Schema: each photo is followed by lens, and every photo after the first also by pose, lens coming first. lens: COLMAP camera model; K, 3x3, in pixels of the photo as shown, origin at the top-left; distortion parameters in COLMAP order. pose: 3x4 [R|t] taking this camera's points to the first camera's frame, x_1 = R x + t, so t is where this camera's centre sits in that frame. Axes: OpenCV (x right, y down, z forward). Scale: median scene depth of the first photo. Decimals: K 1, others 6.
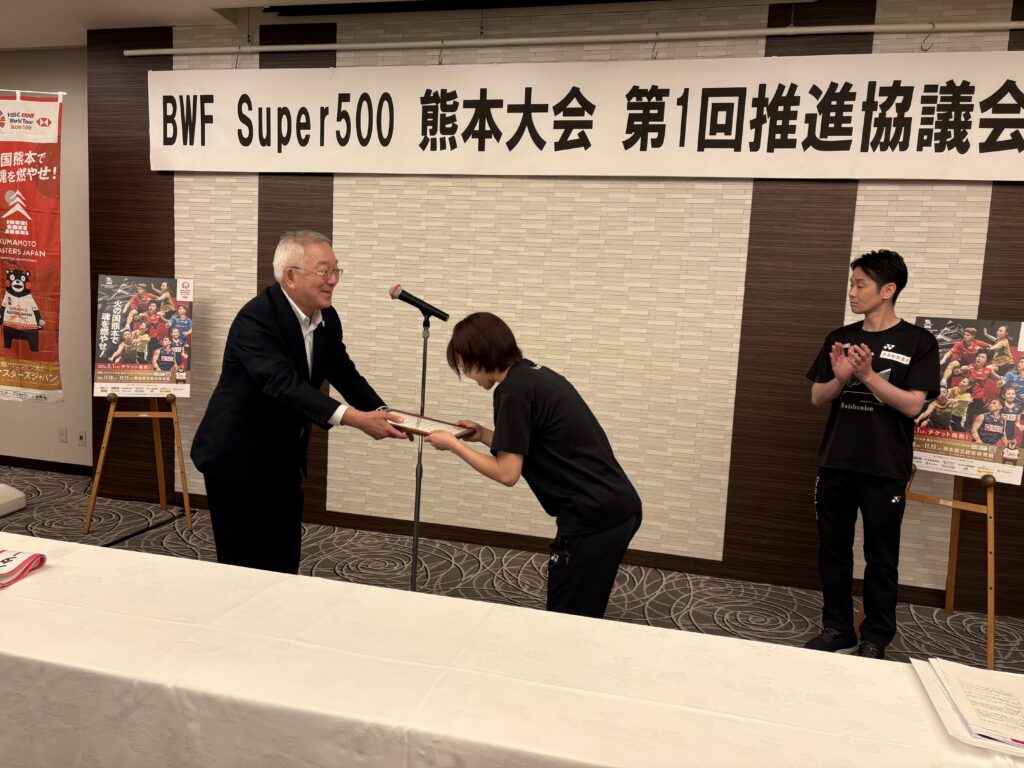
lens RADIAL K [[771.3, 0, 517.2], [0, 771.3, 387.1], [0, 0, 1]] dist [0.041622, -0.044163]
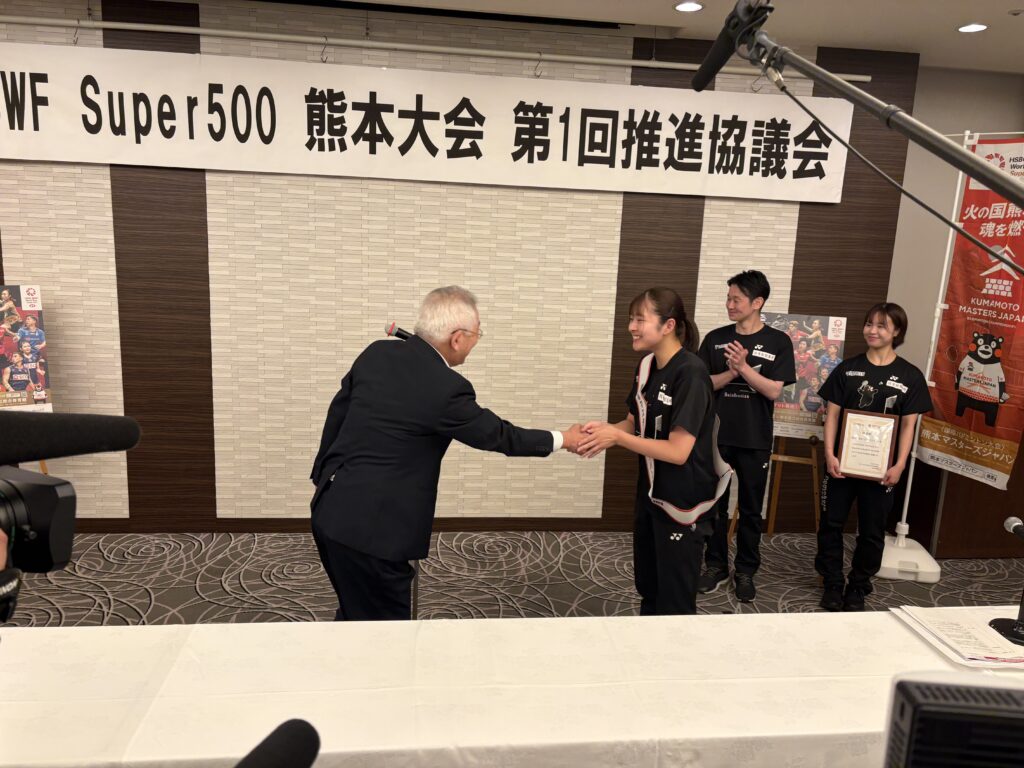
lens RADIAL K [[771.3, 0, 511.9], [0, 771.3, 387.7], [0, 0, 1]] dist [0.041622, -0.044163]
pose [[0.935751, -0.077200, 0.344108, -0.257552], [0.044770, 0.993856, 0.101226, -0.099629], [-0.349808, -0.079316, 0.933458, -0.035036]]
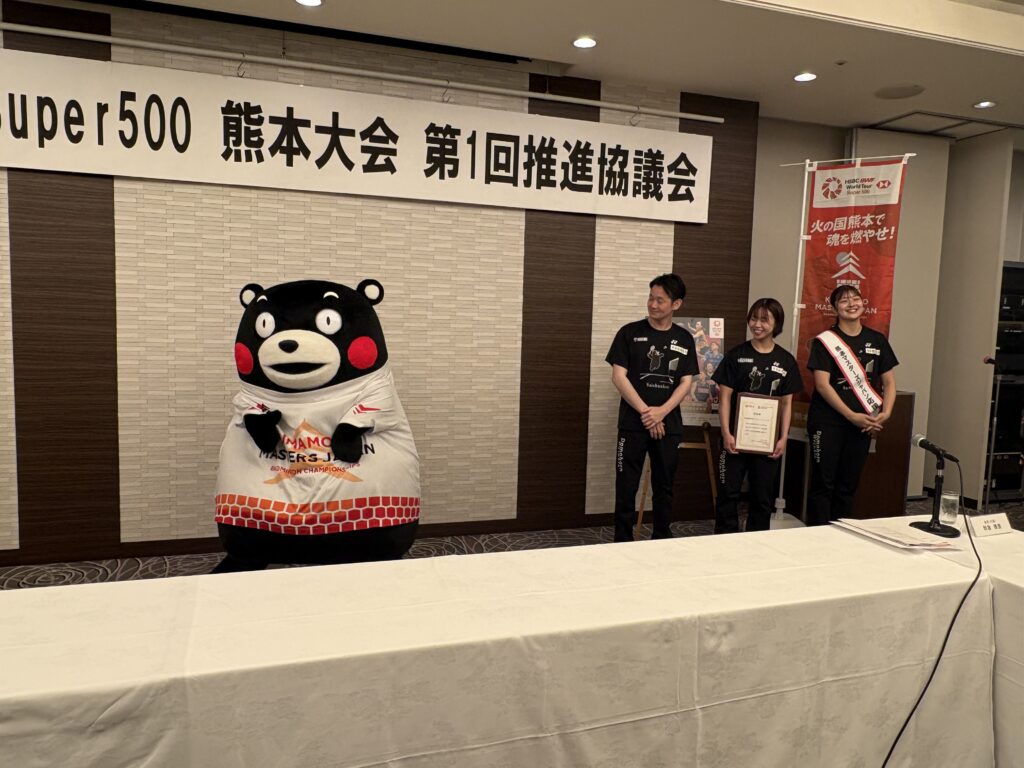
lens RADIAL K [[747.8, 0, 507.8], [0, 747.8, 385.2], [0, 0, 1]] dist [-0.005993, 0.009418]
pose [[0.839602, -0.074190, 0.538112, -0.375231], [0.074543, 0.996994, 0.021148, -0.012399], [-0.538064, 0.022356, 0.842608, 0.005361]]
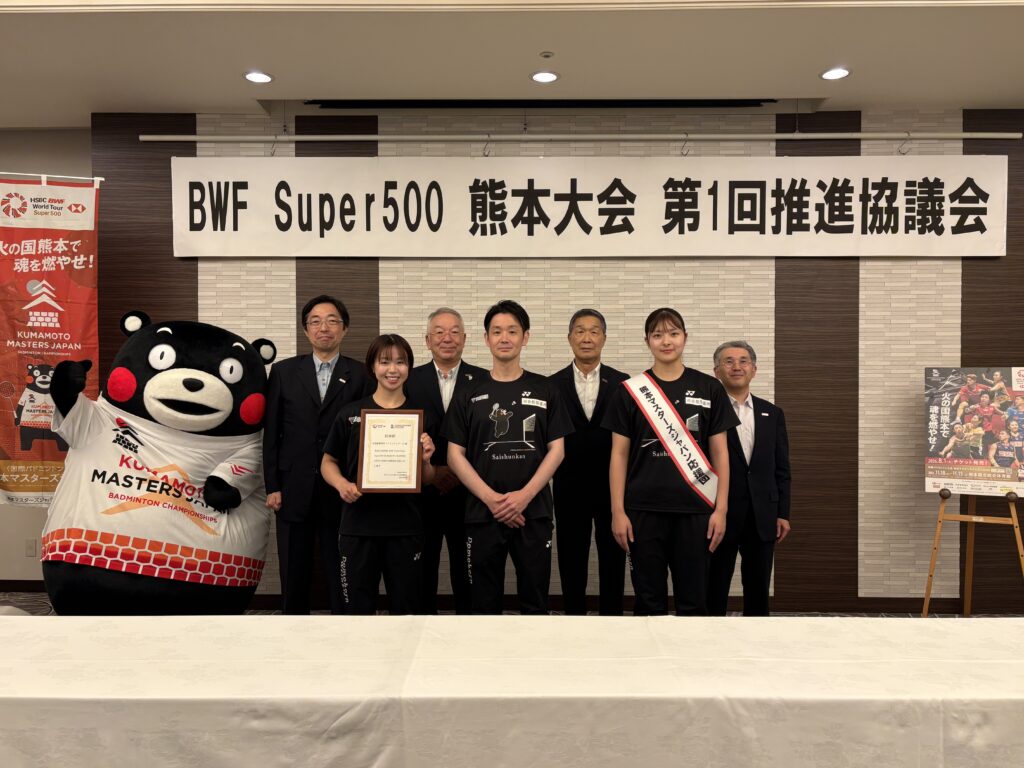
lens RADIAL K [[795.7, 0, 513.9], [0, 795.7, 392.1], [0, 0, 1]] dist [0.039516, -0.025288]
pose [[0.969794, -0.053768, 0.237925, -0.357238], [0.075198, 0.993798, -0.081925, 0.001111], [-0.232044, 0.097342, 0.967822, -0.047549]]
